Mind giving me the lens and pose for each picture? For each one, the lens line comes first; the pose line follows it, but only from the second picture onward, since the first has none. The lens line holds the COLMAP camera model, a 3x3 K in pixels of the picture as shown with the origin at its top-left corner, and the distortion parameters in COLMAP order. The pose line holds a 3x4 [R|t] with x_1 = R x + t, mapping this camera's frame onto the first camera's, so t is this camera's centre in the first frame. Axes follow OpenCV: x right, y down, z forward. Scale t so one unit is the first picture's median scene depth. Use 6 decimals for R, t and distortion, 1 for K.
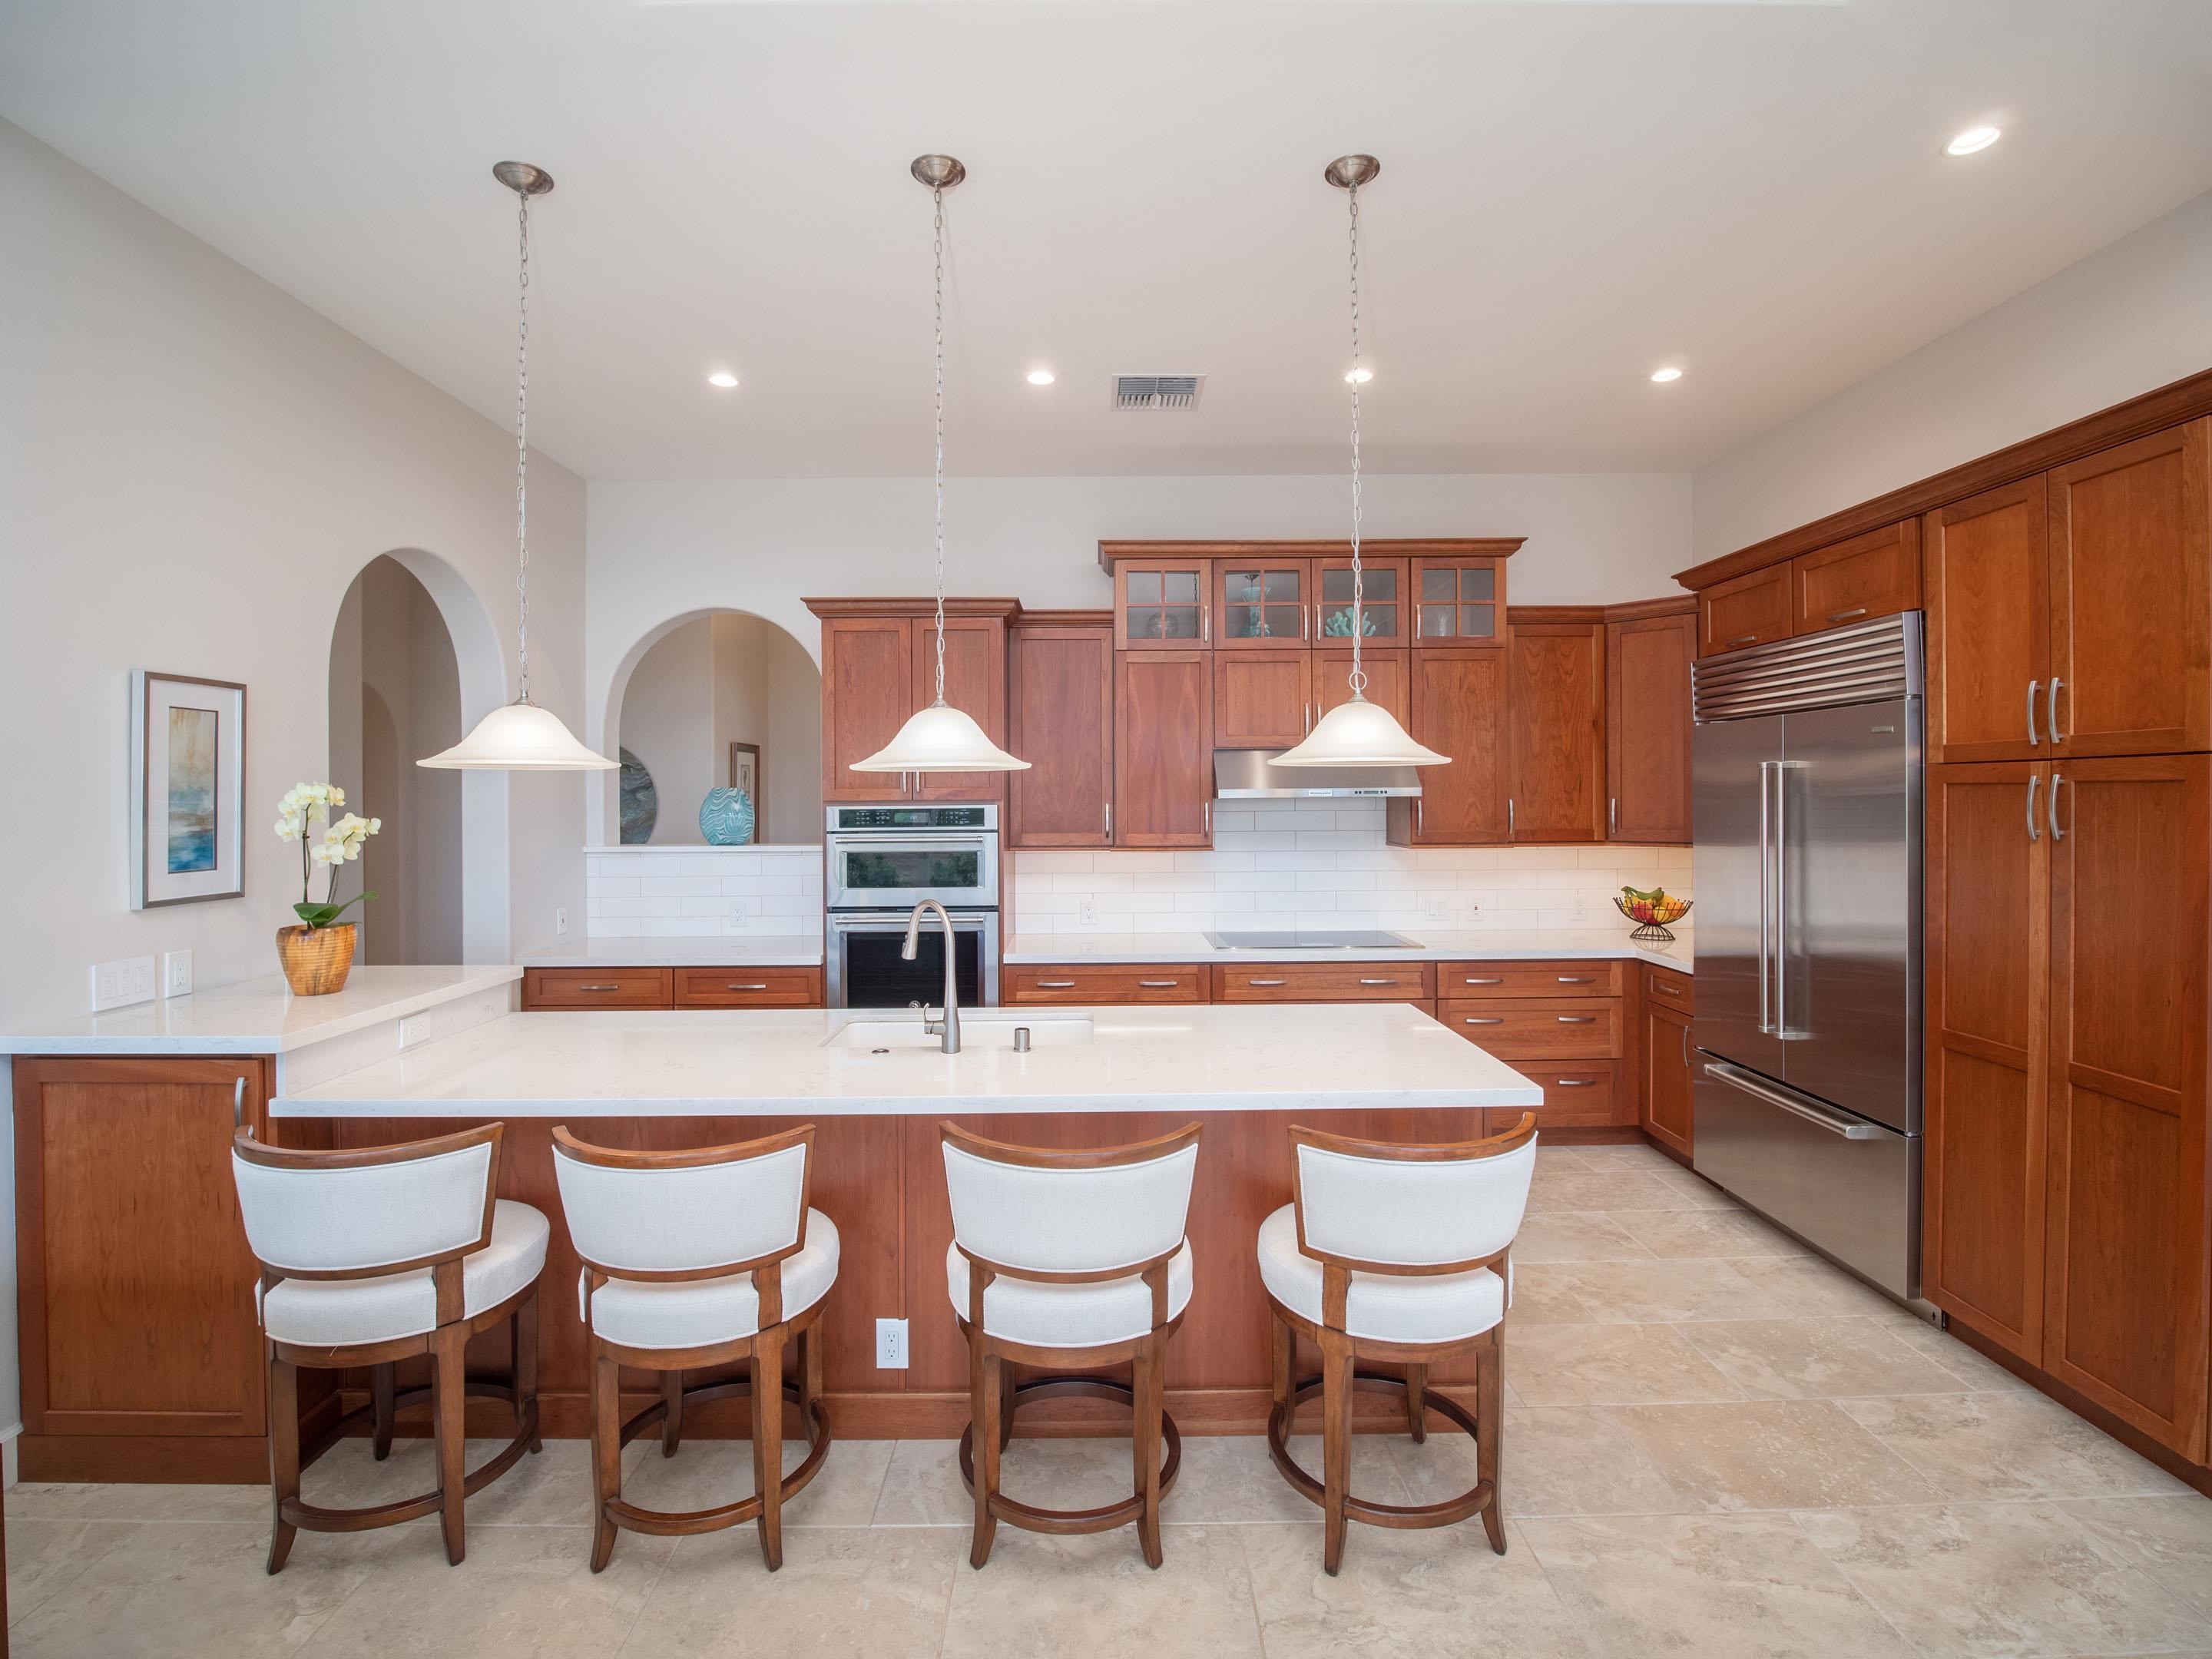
lens RADIAL K [[1009.4, 0, 1122.3], [0, 1009.4, 805.0], [0, 0, 1]] dist [-0.014671, -0.003726]
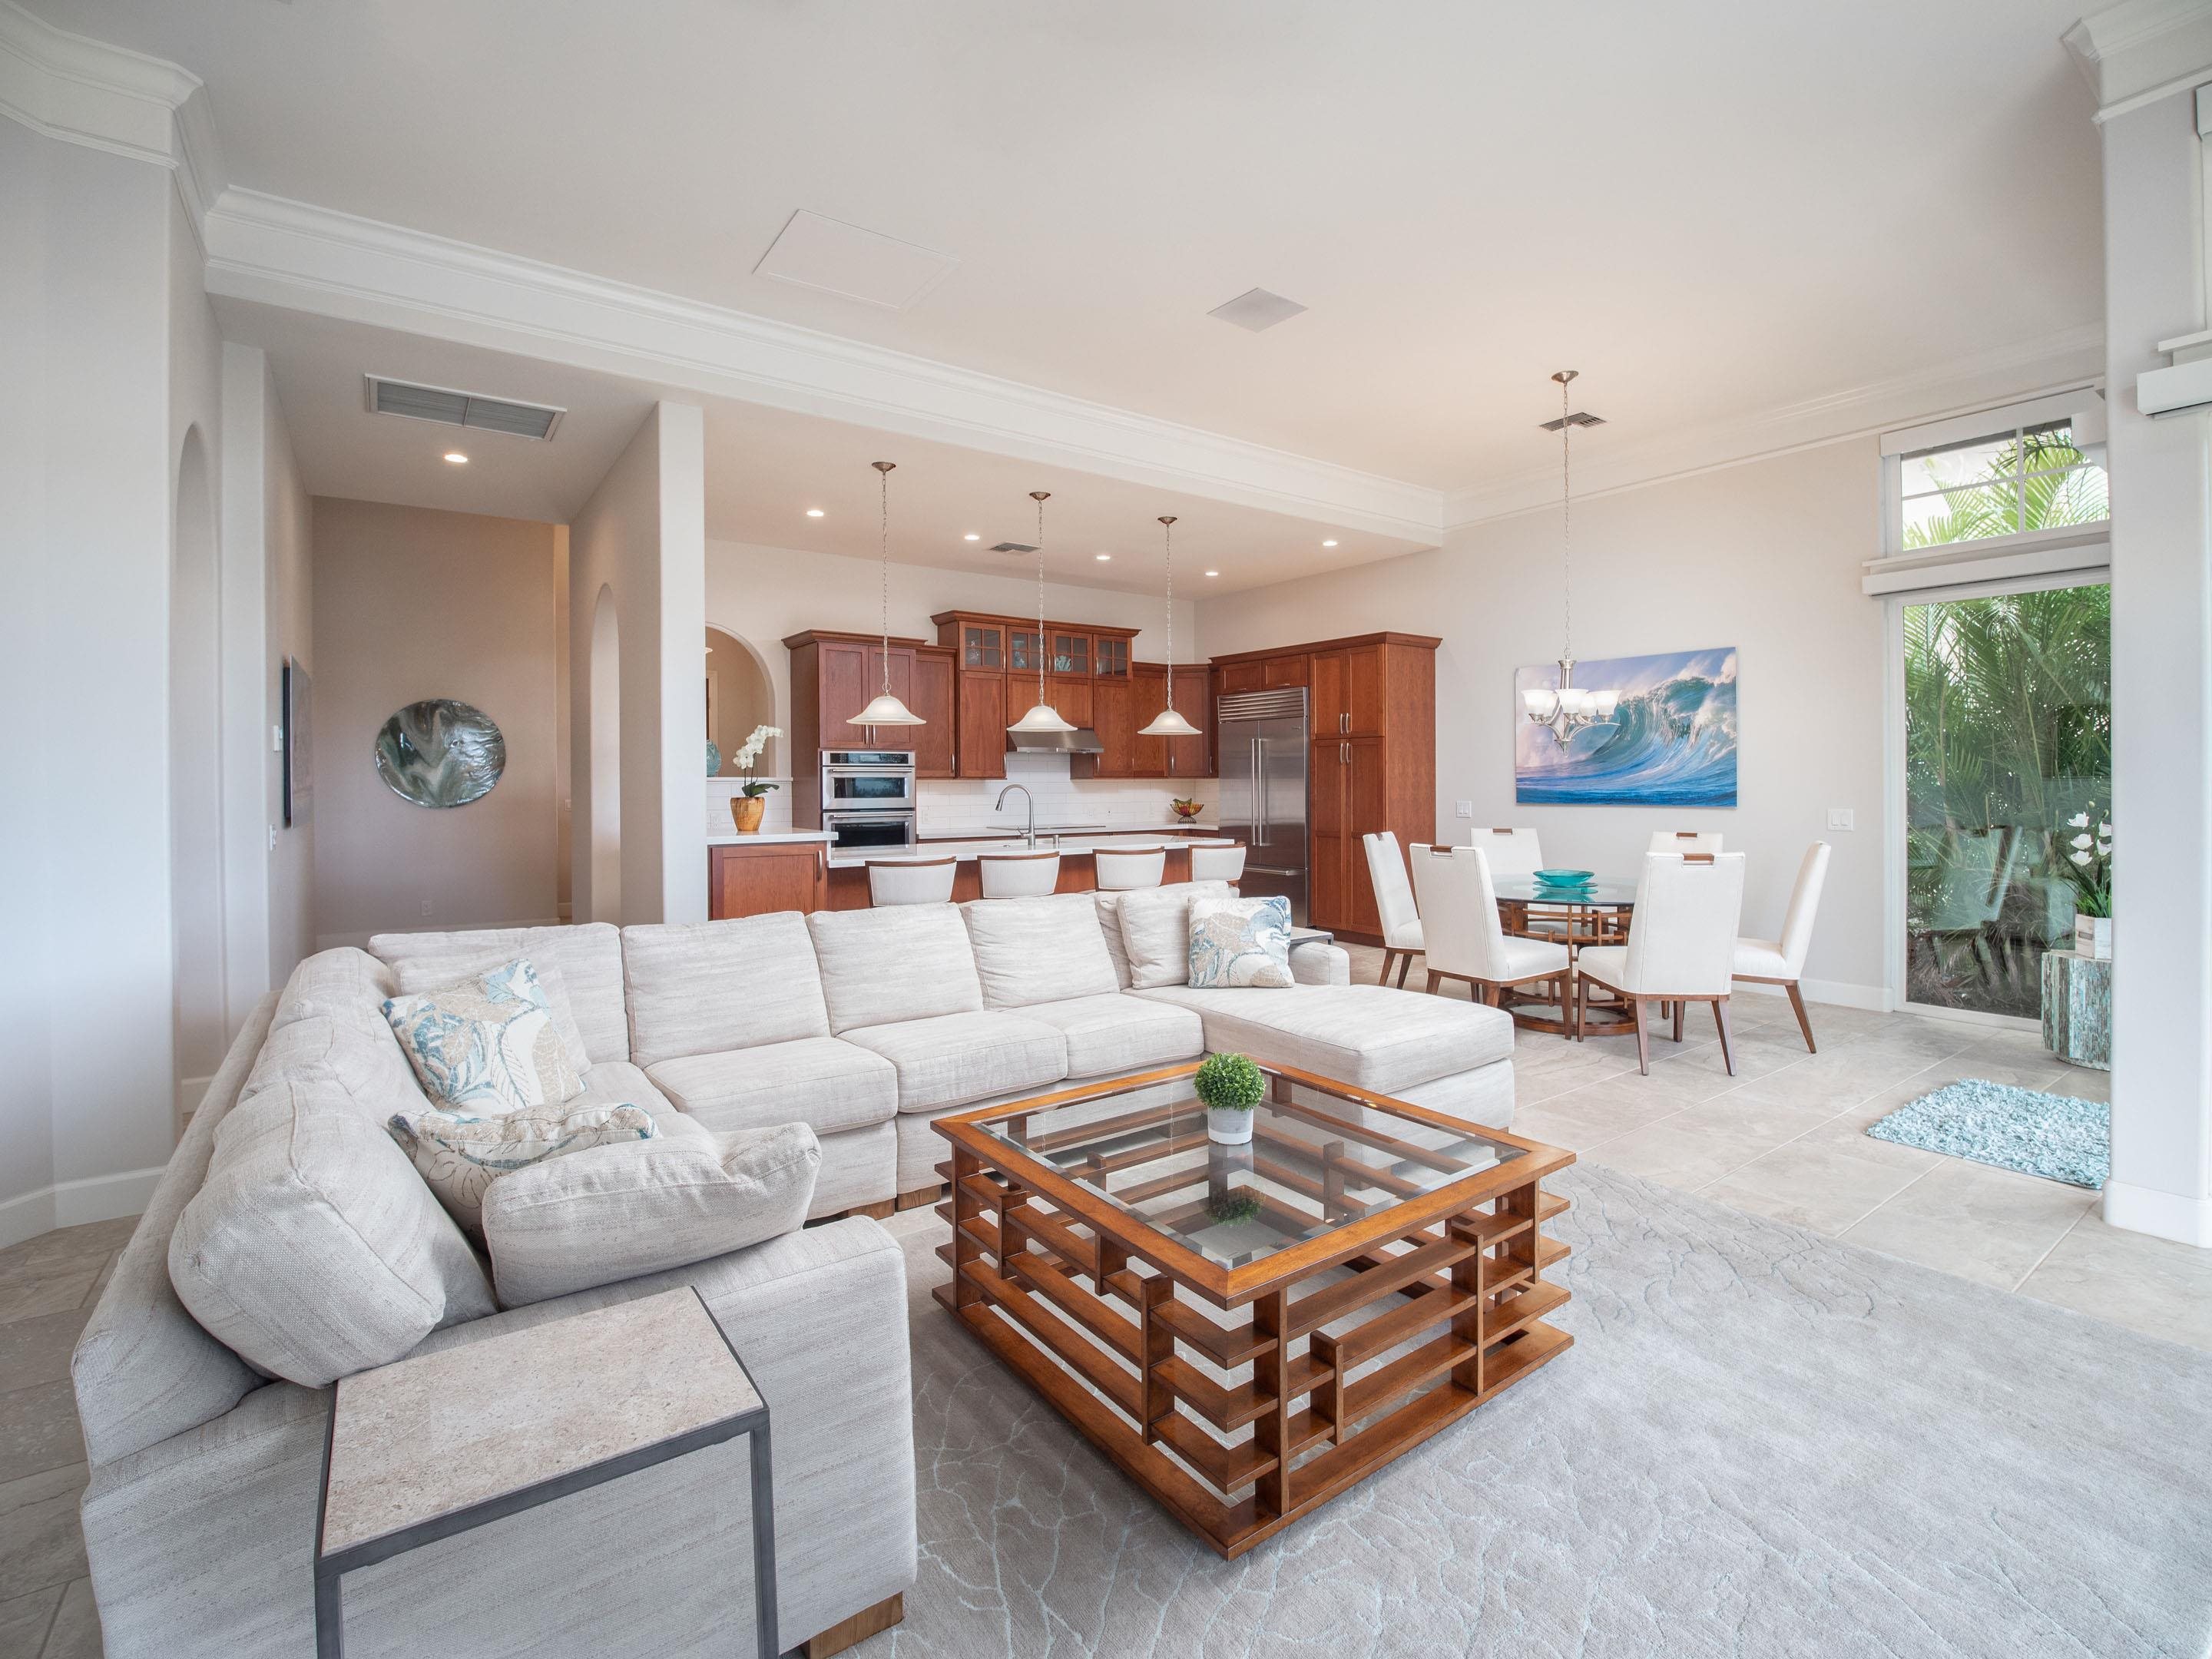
lens RADIAL K [[1009.4, 0, 1122.1], [0, 1009.4, 774.5], [0, 0, 1]] dist [-0.014671, -0.003726]
pose [[0.806200, 0.008290, 0.591584, -0.874853], [0.000711, 0.999888, -0.014982, 0.065389], [-0.591642, 0.012499, 0.806104, -0.664187]]
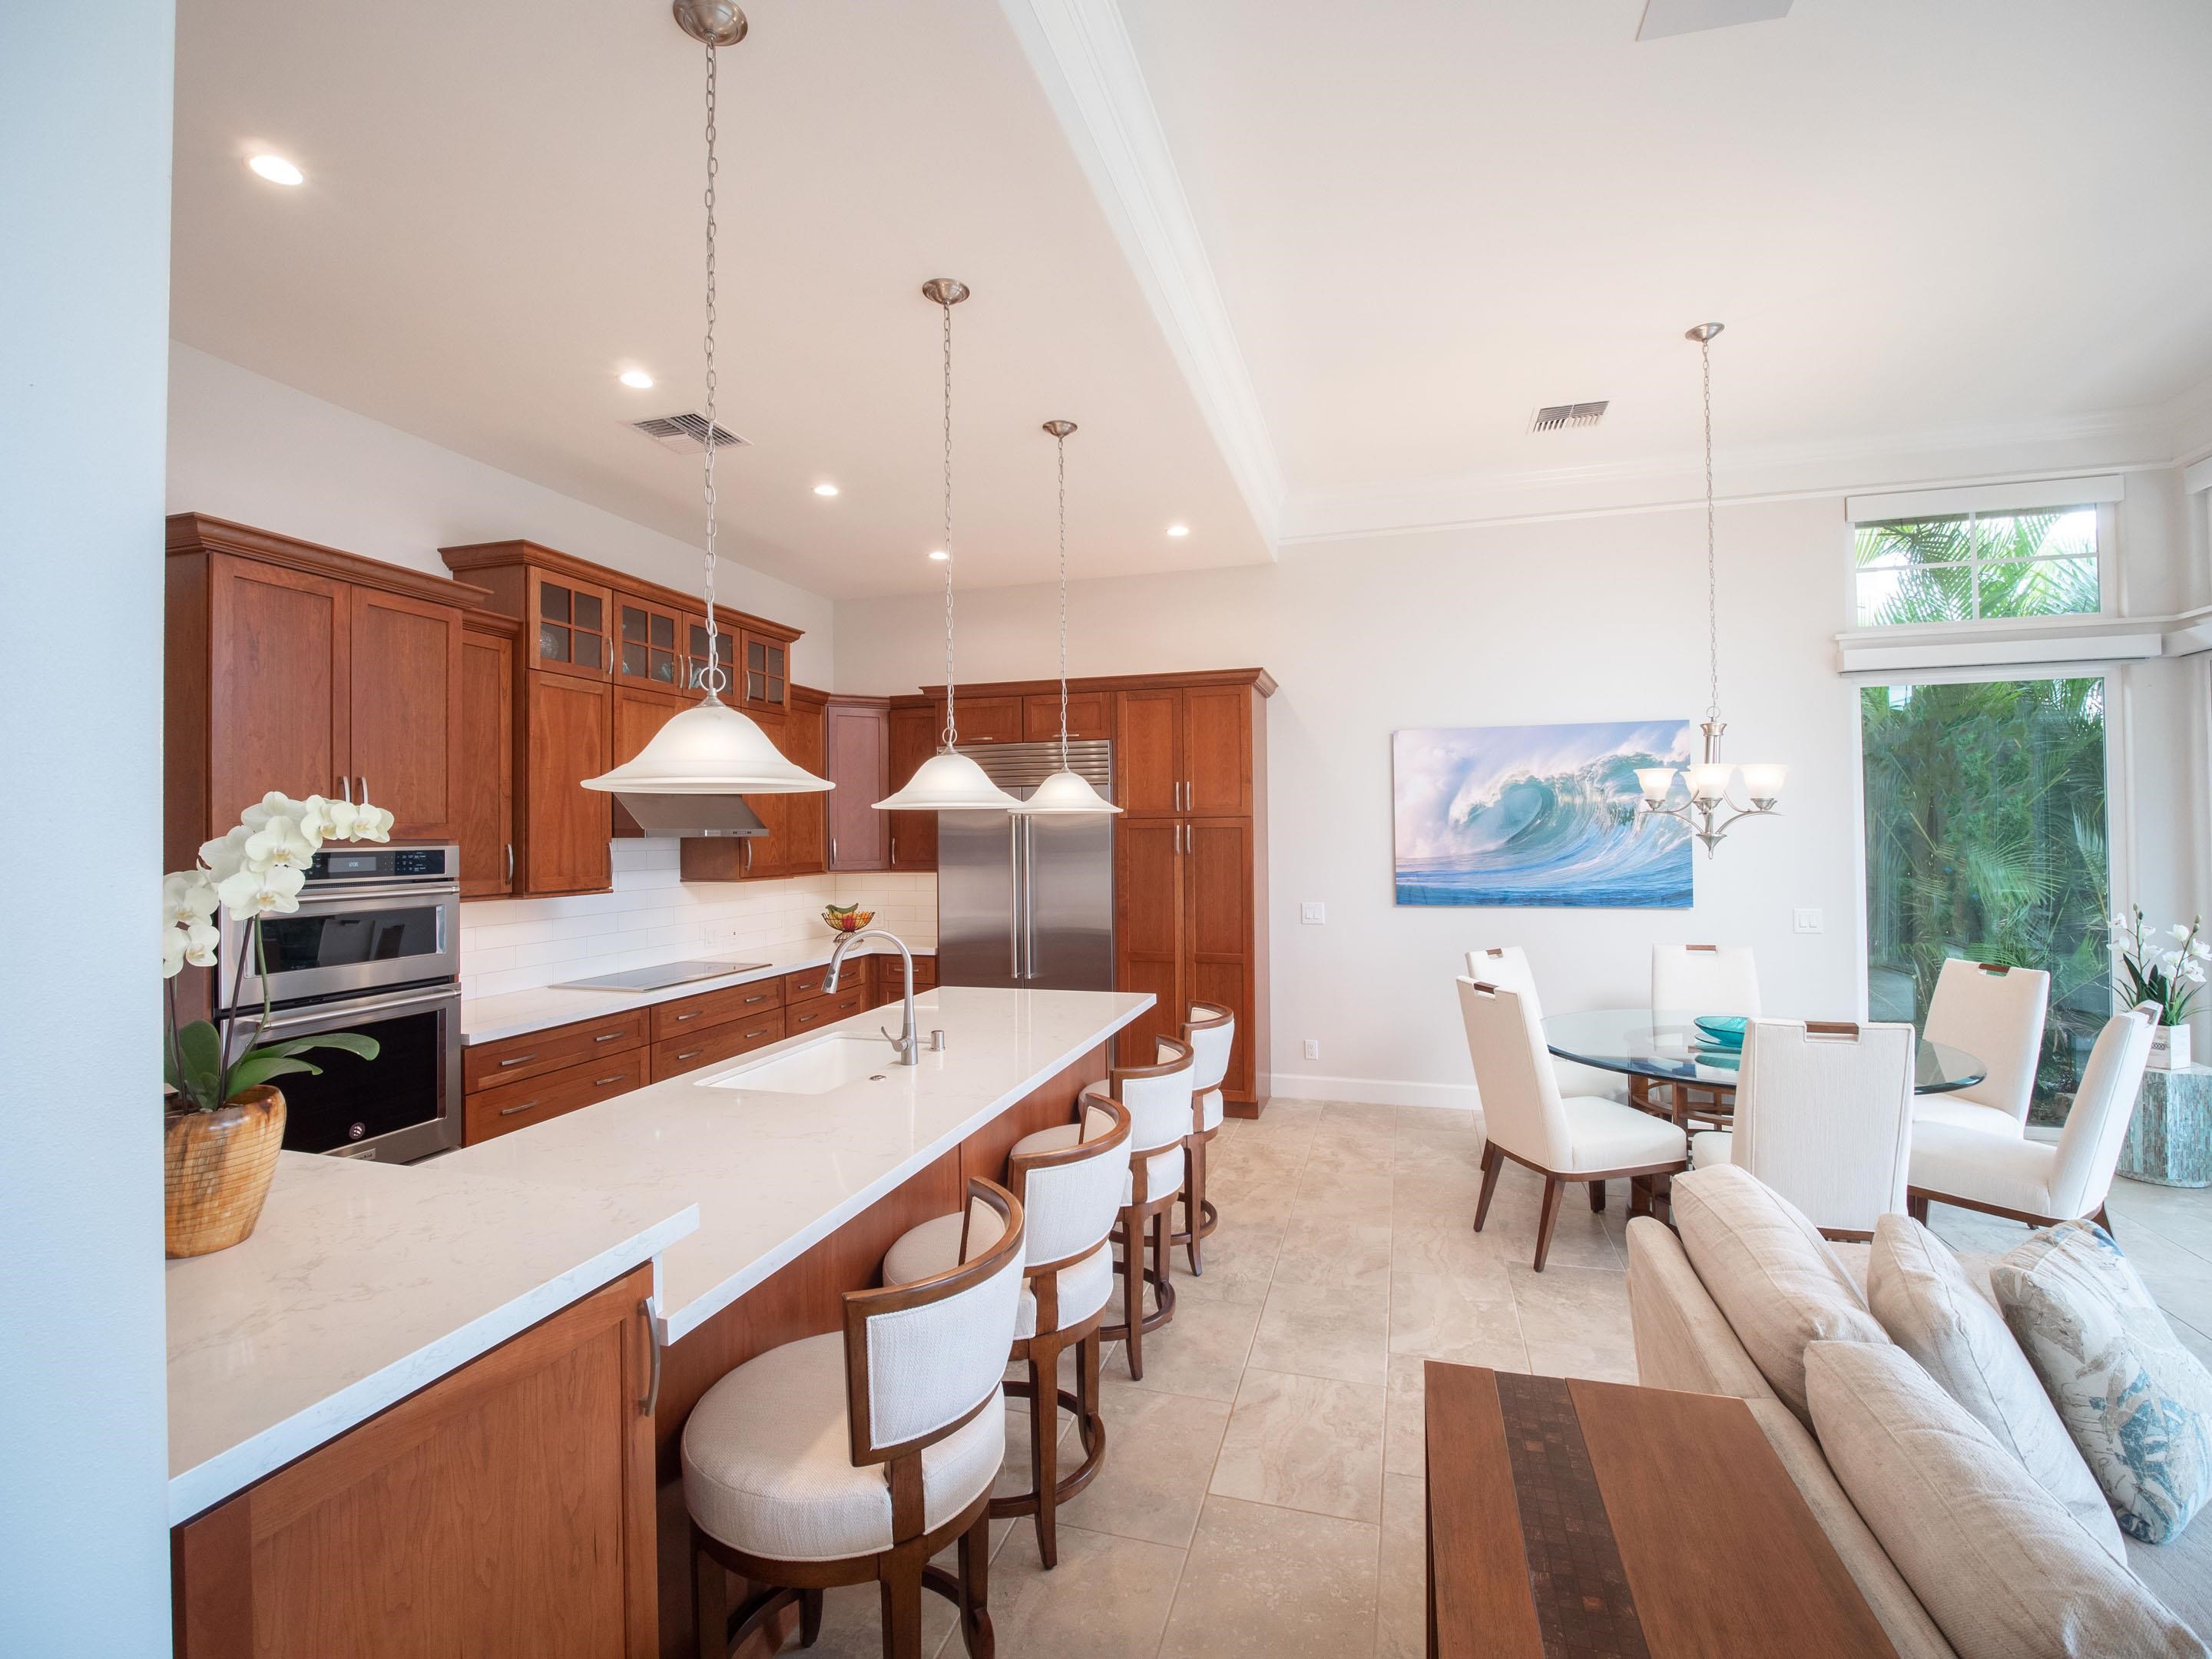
lens RADIAL K [[1009.4, 0, 1093.7], [0, 1009.4, 810.6], [0, 0, 1]] dist [-0.014671, -0.003726]
pose [[0.301693, 0.025769, 0.953057, -0.704528], [0.011923, 0.999455, -0.030798, 0.002408], [-0.953331, 0.020655, 0.301221, 0.283975]]
